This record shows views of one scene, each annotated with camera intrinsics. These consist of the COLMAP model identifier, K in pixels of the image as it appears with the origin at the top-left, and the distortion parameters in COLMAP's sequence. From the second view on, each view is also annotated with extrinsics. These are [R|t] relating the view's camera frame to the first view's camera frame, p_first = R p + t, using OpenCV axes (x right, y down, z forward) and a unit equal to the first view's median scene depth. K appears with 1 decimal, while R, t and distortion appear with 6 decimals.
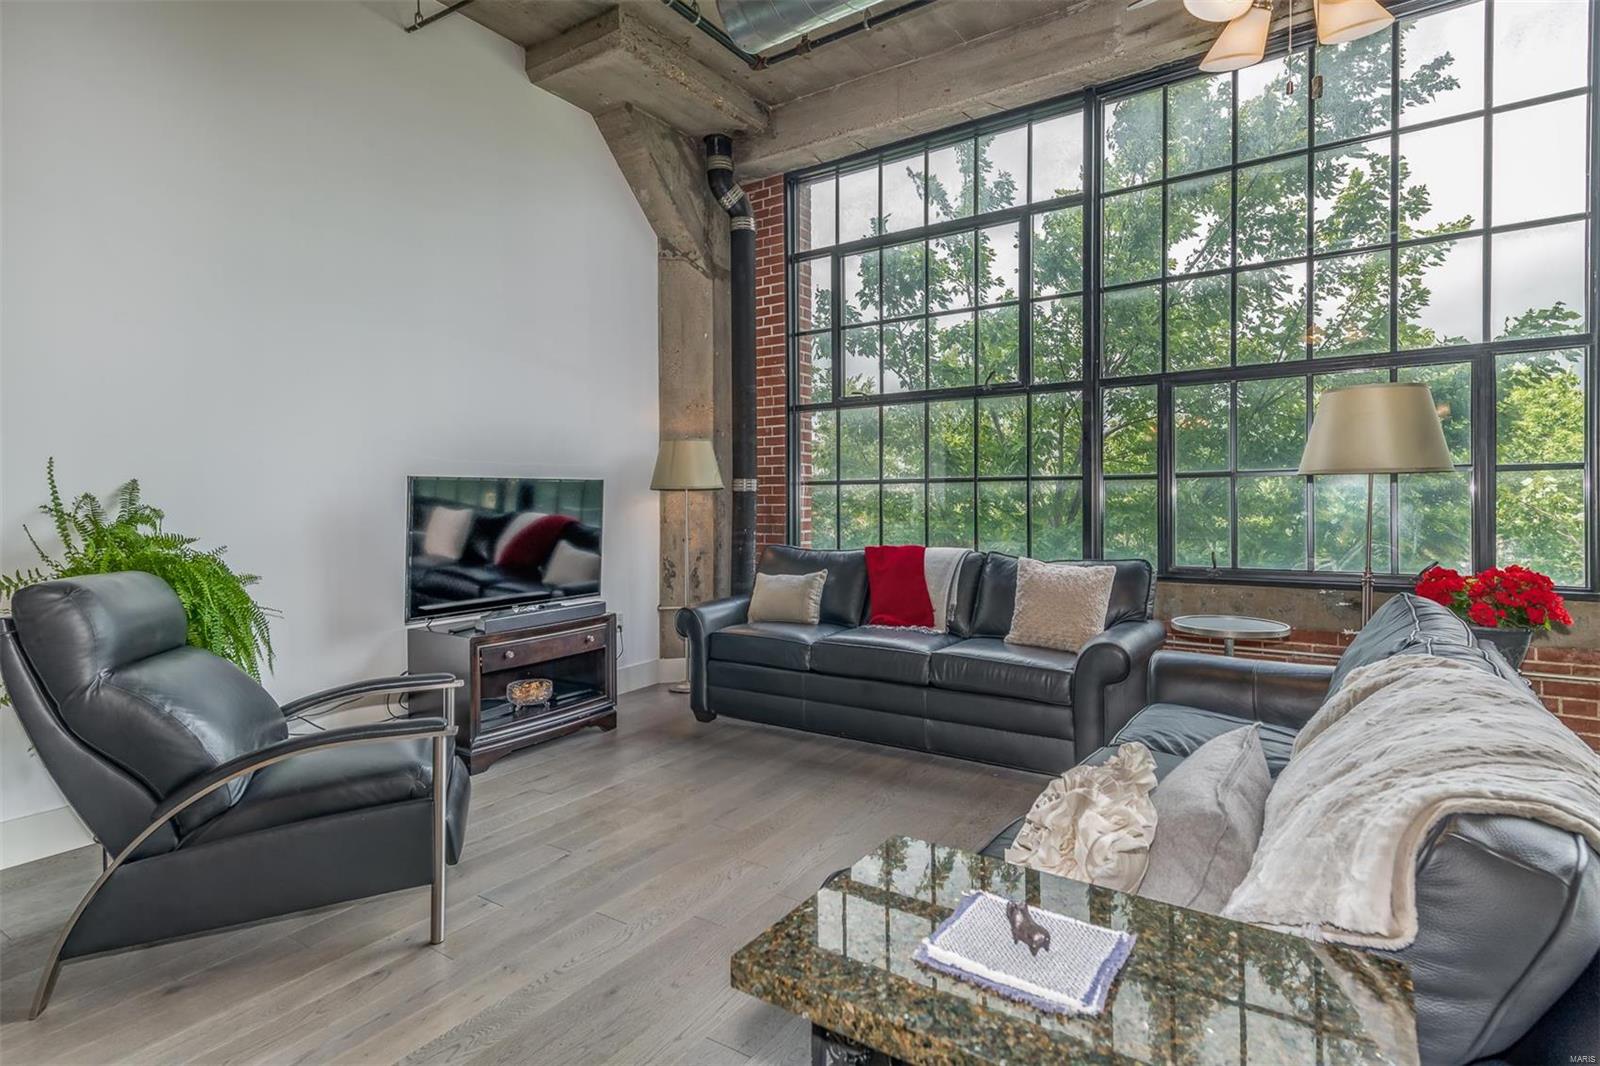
lens RADIAL K [[797.1, 0, 800.0], [0, 797.1, 522.9], [0, 0, 1]] dist [0.004221, -0.002822]
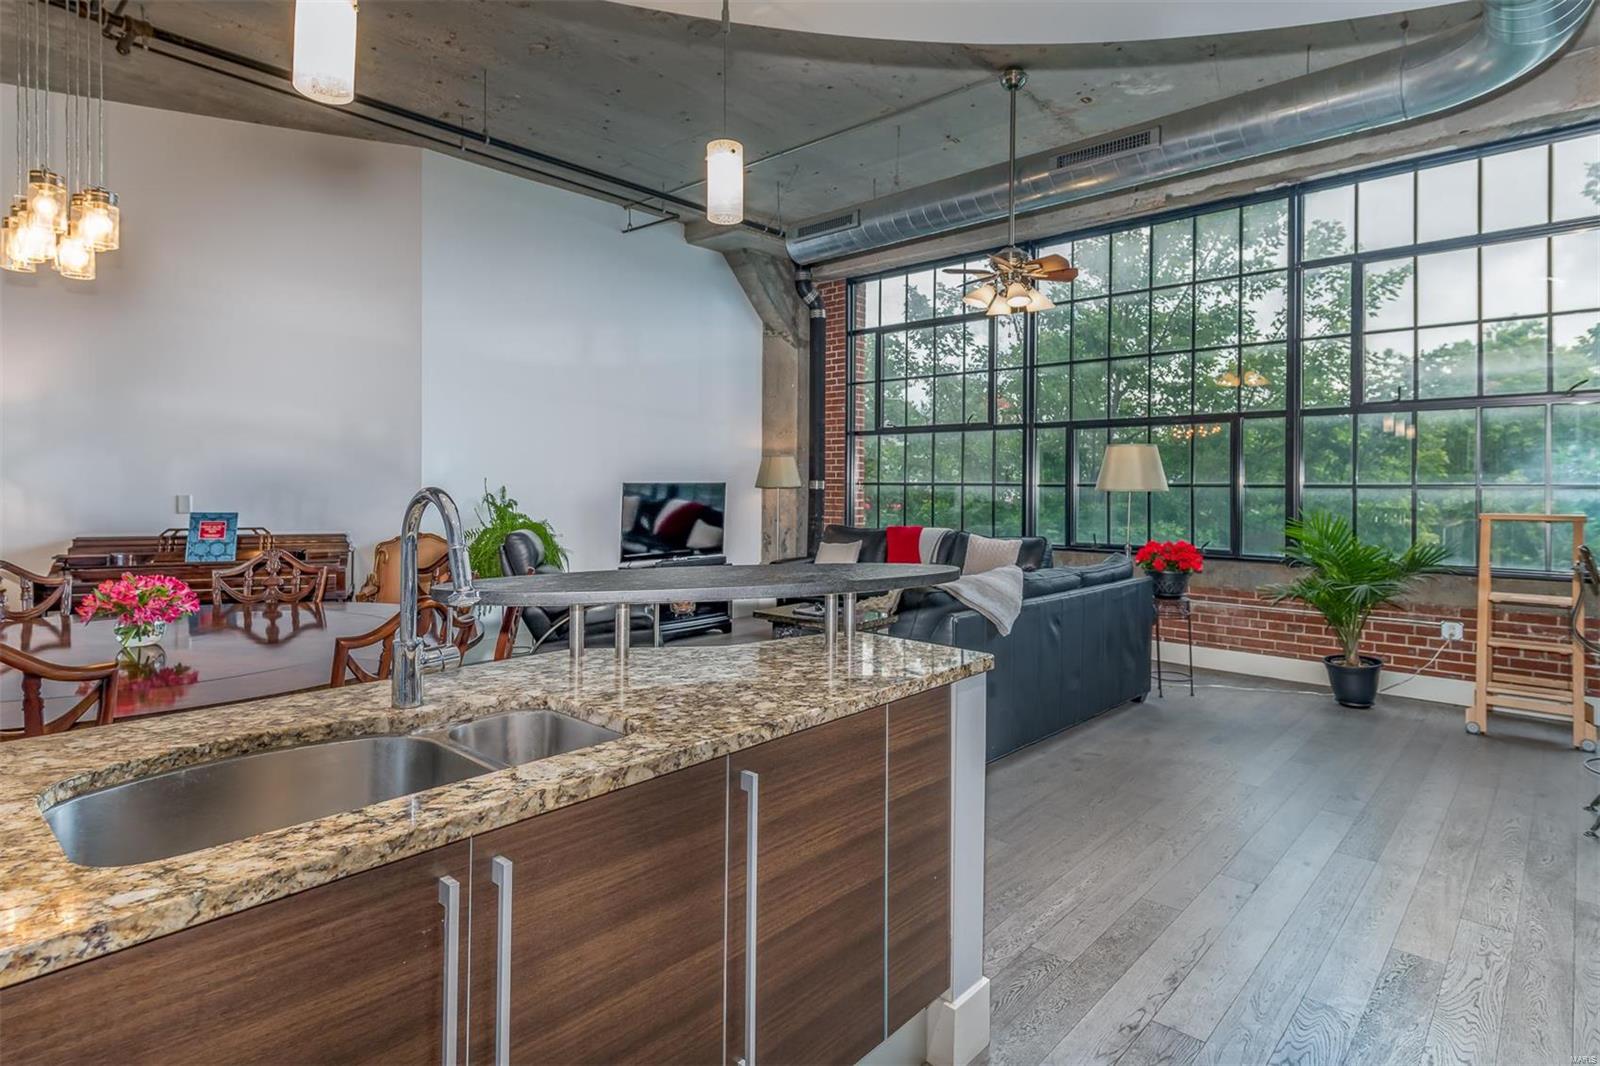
lens RADIAL K [[871.9, 0, 780.6], [0, 871.9, 490.8], [0, 0, 1]] dist [0.008661, 0.000418]
pose [[0.986057, 0.013439, -0.165862, 0.137765], [-0.016305, 0.999740, -0.015930, -0.008570], [0.165605, 0.018413, 0.986020, -0.641395]]
